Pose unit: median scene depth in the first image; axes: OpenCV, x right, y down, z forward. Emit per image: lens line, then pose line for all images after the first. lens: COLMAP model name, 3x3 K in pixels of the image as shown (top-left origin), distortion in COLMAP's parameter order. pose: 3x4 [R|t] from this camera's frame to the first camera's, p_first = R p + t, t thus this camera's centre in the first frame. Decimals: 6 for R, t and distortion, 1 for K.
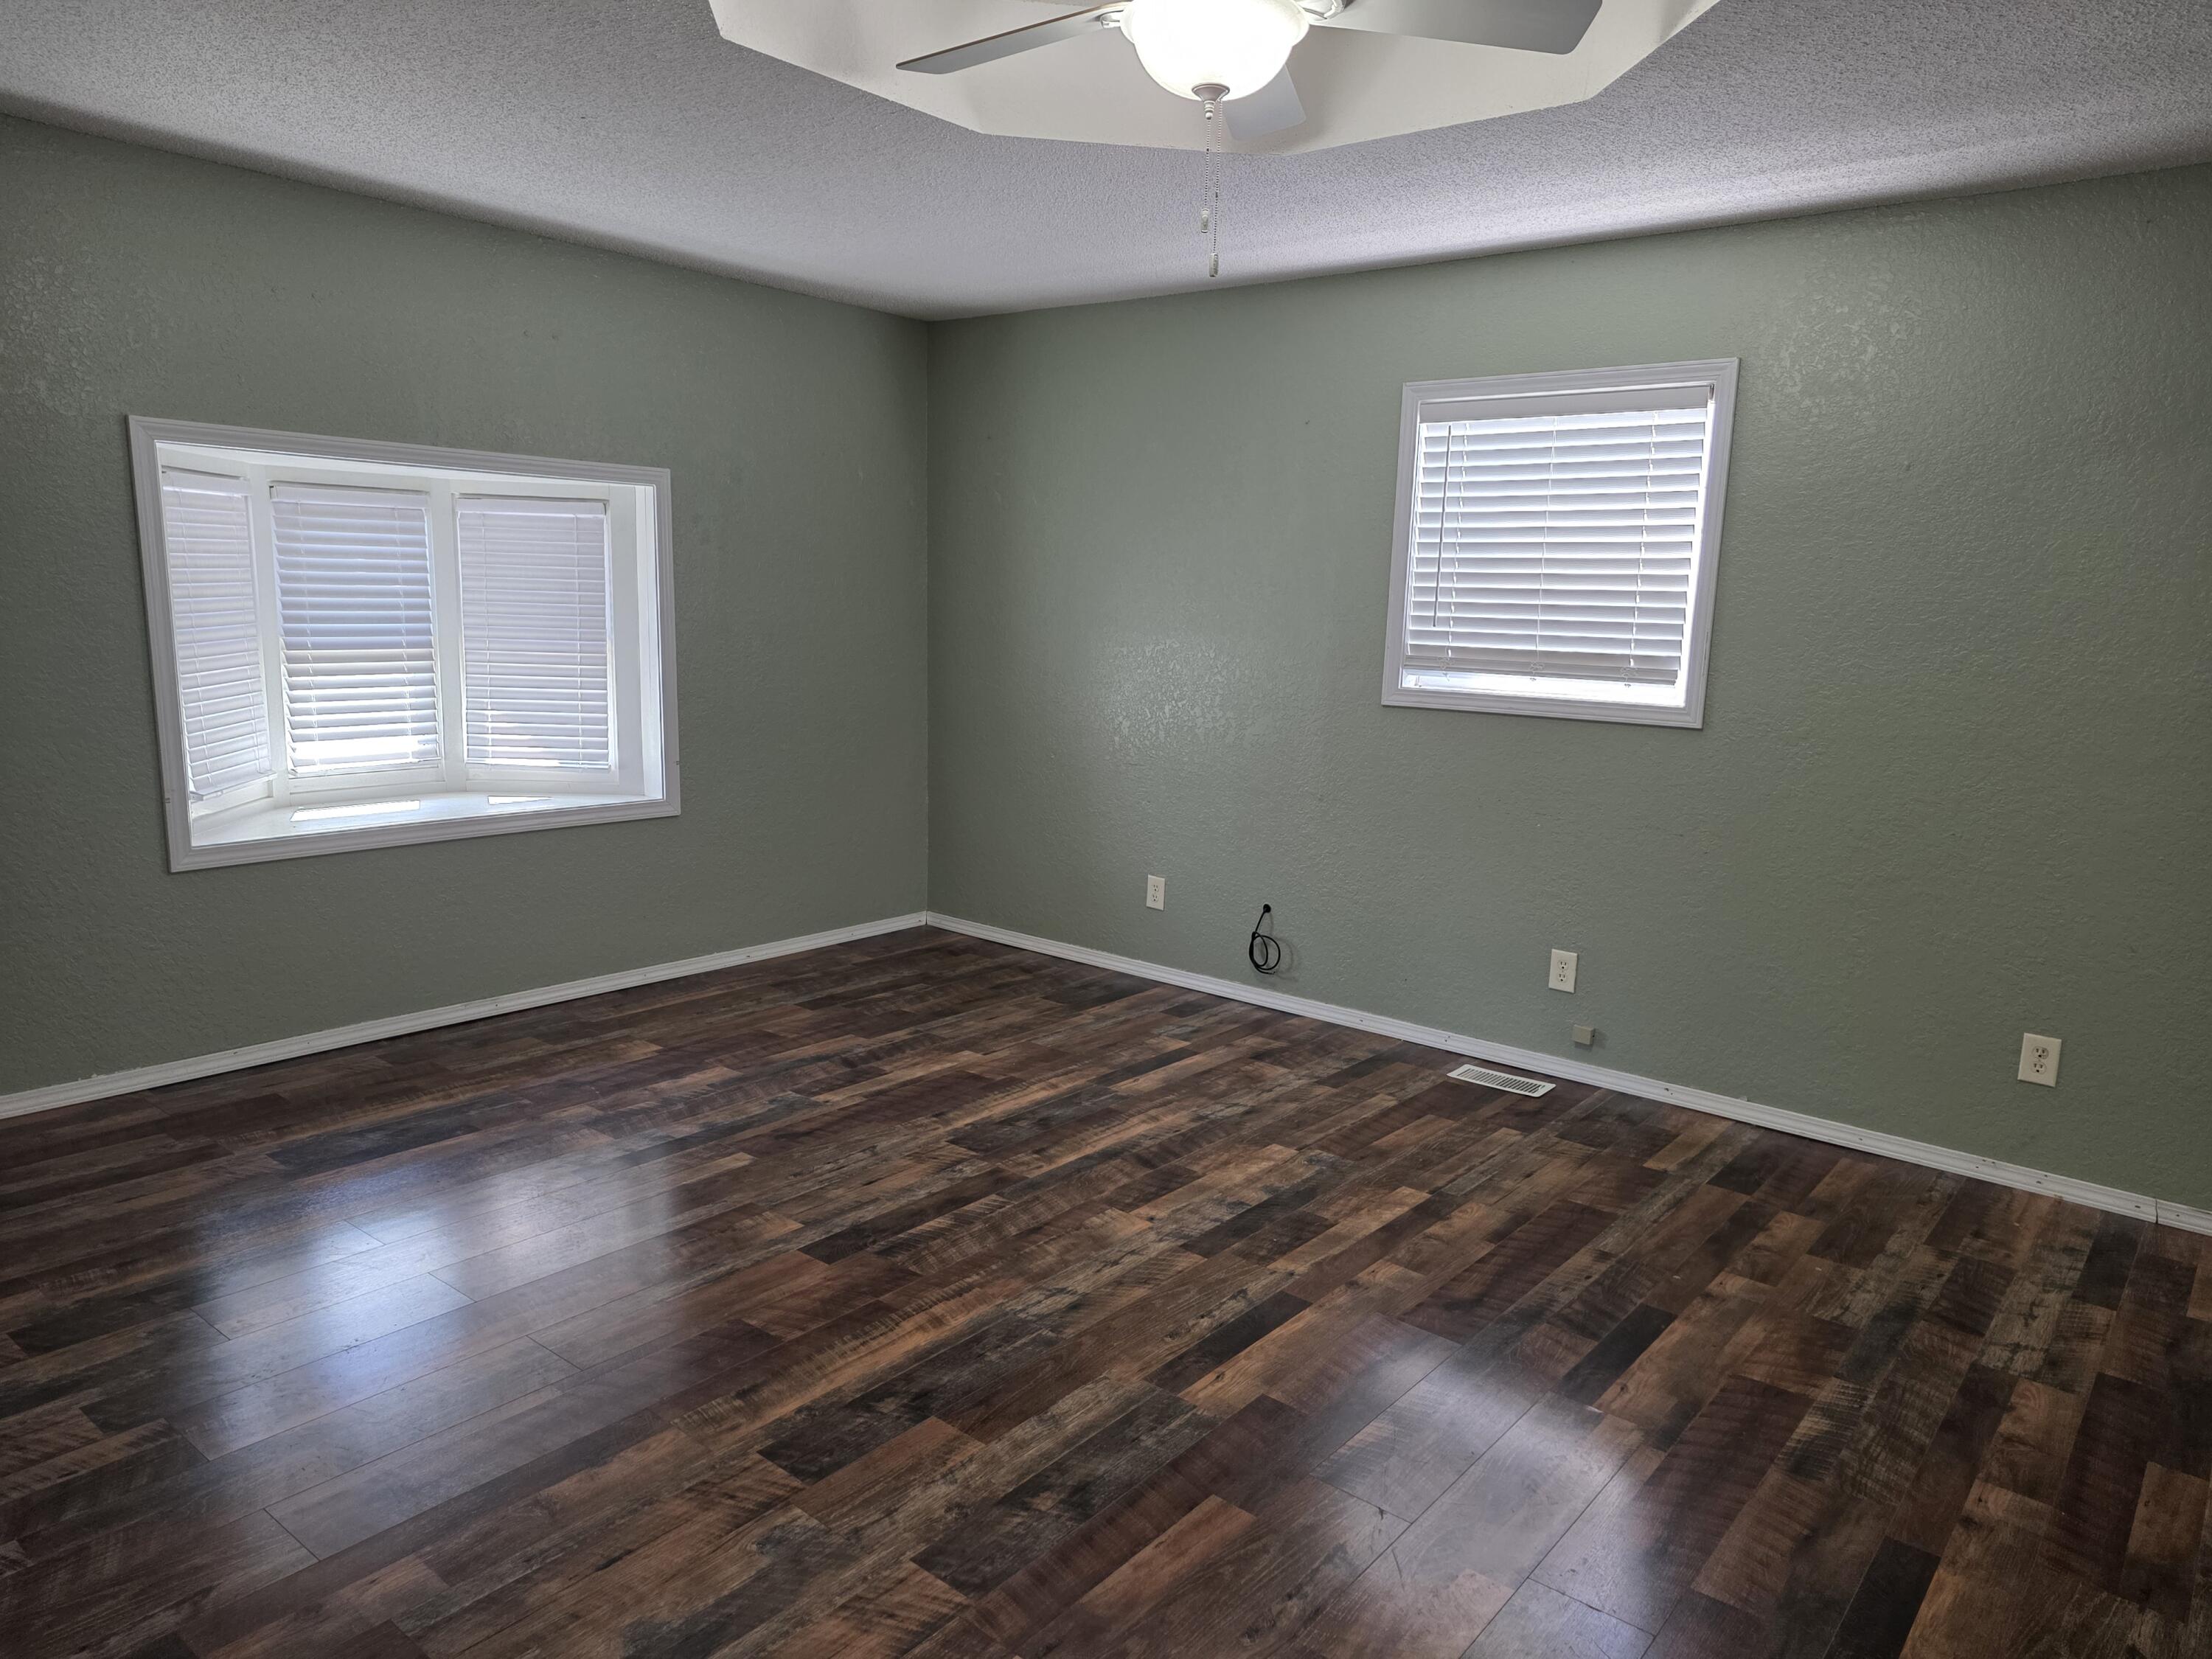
lens RADIAL K [[1481.9, 0, 1111.4], [0, 1481.9, 823.5], [0, 0, 1]] dist [0.056082, -0.037002]
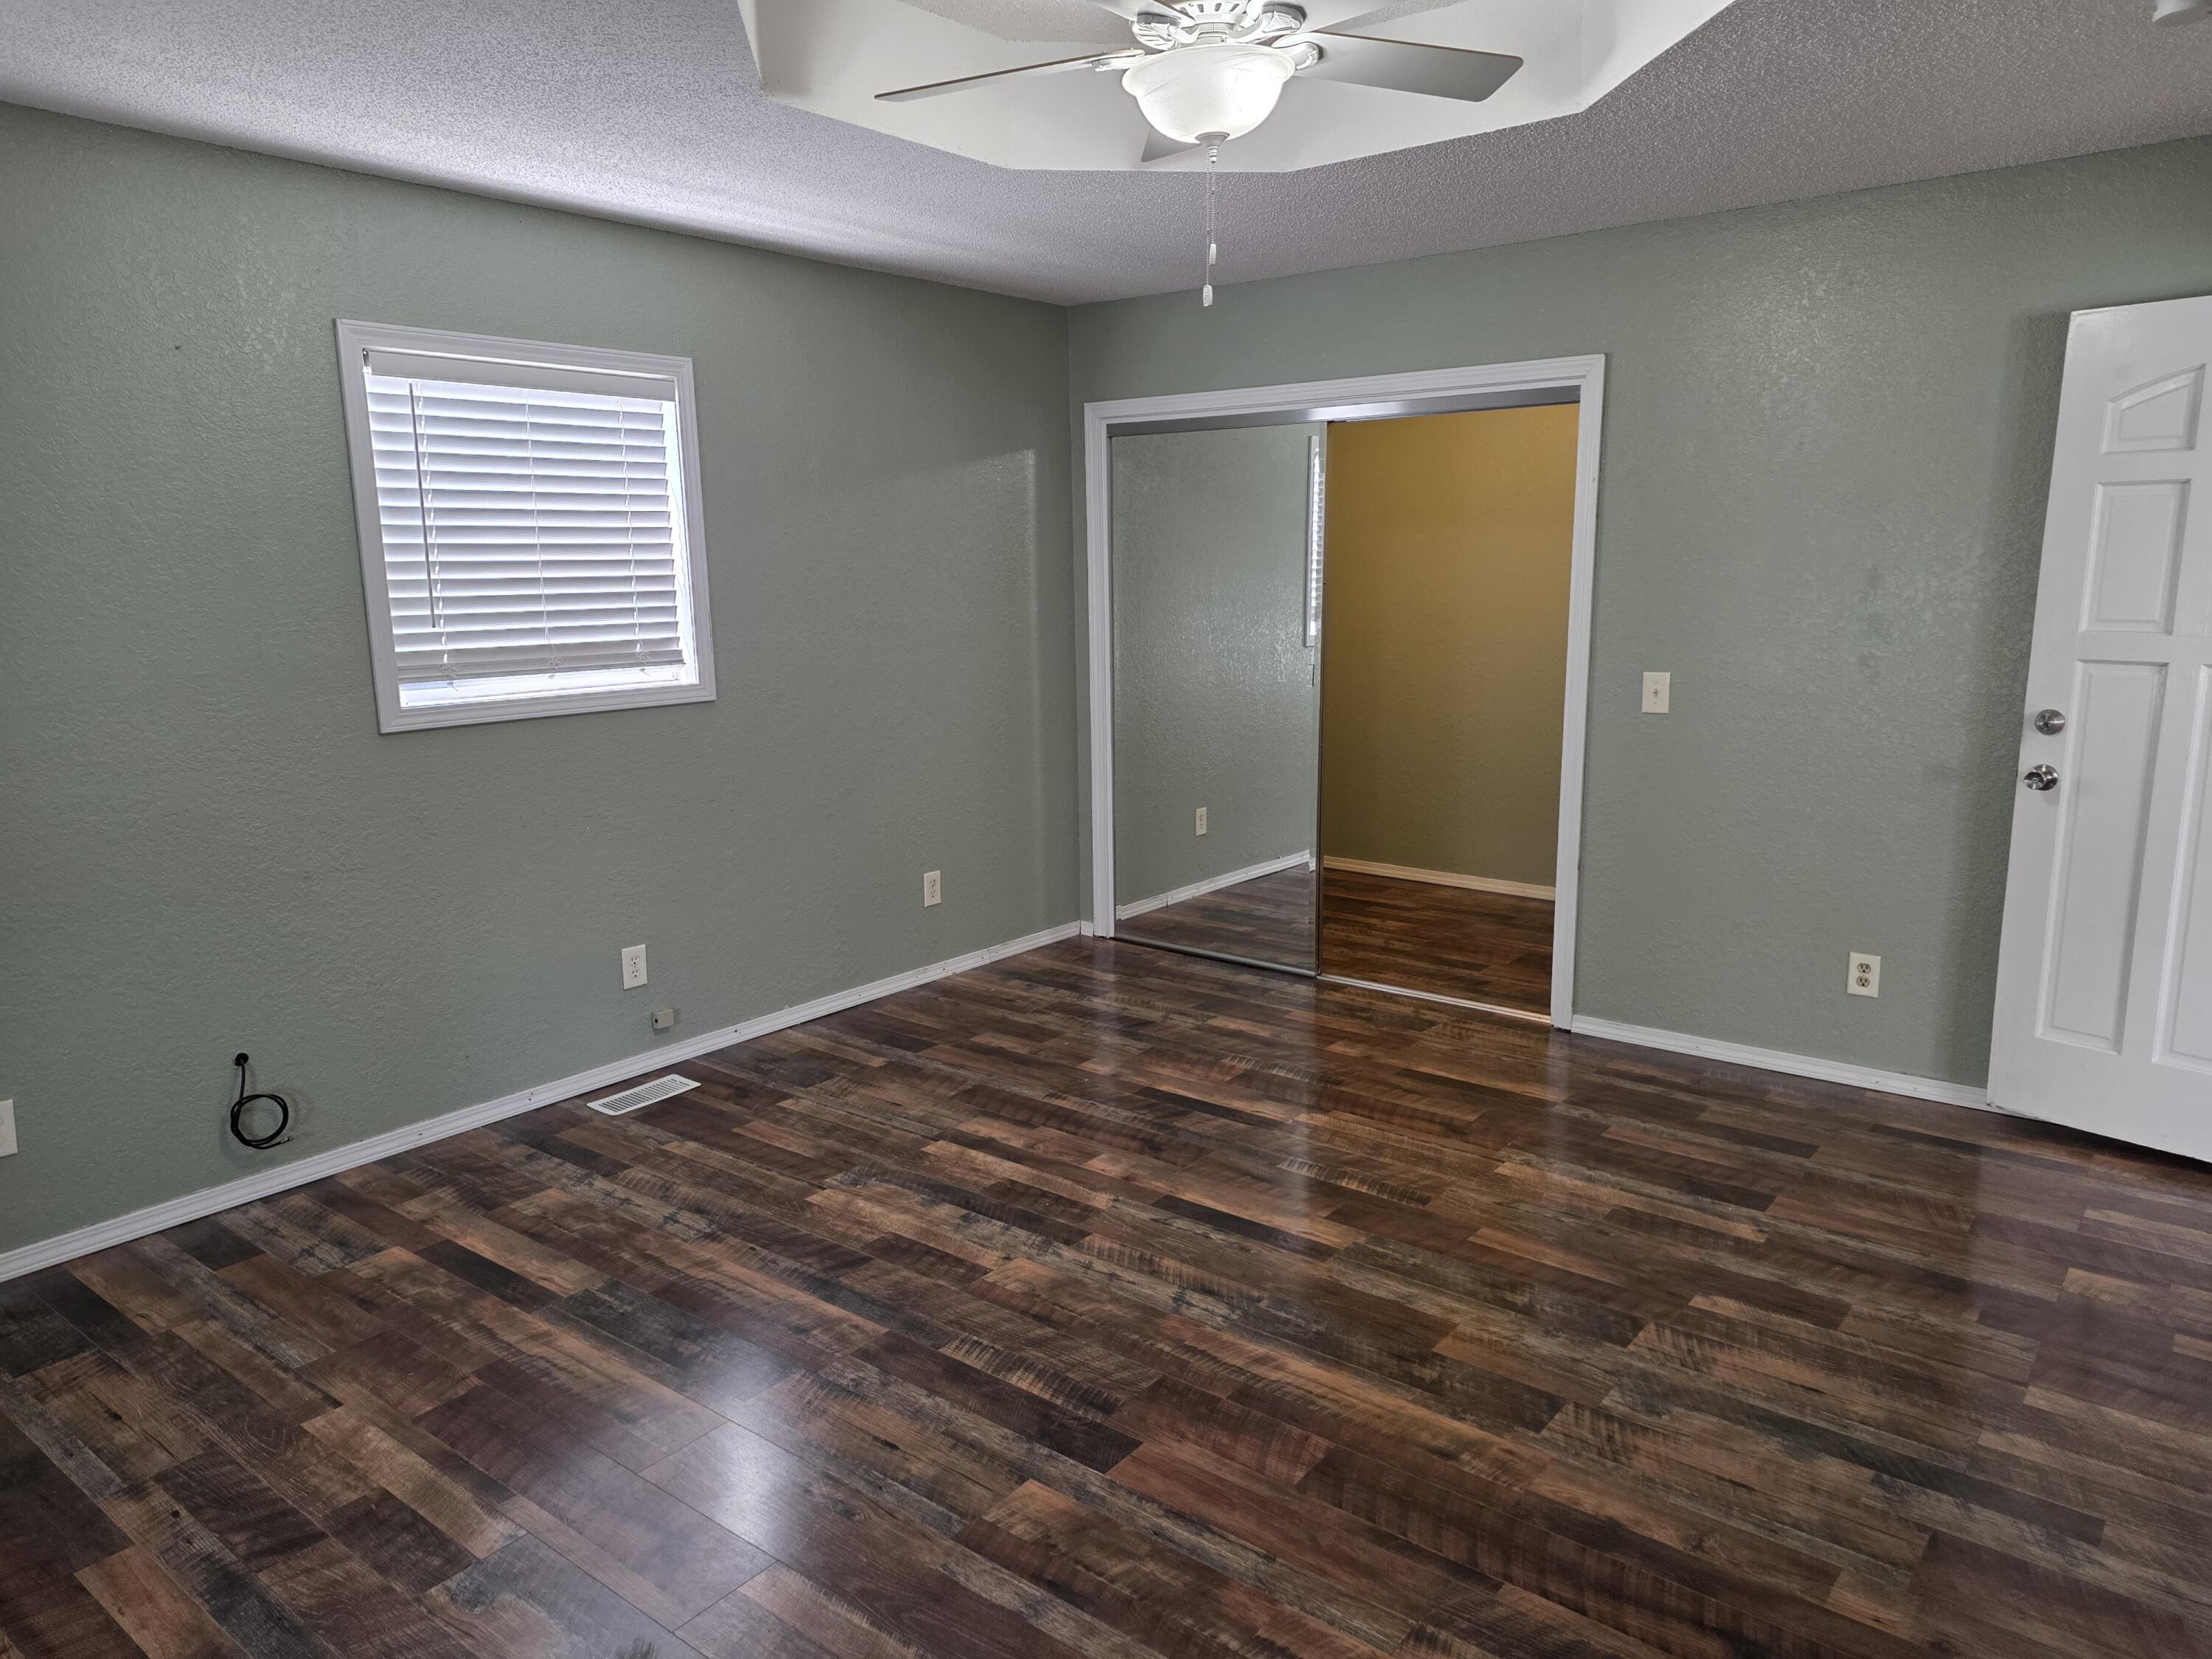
lens RADIAL K [[1481.9, 0, 1102.3], [0, 1481.9, 814.6], [0, 0, 1]] dist [0.056082, -0.037002]
pose [[-0.020570, -0.197695, 0.980048, -0.707432], [0.170006, 0.965288, 0.198286, -0.153378], [-0.985228, 0.170693, 0.013754, 0.735140]]
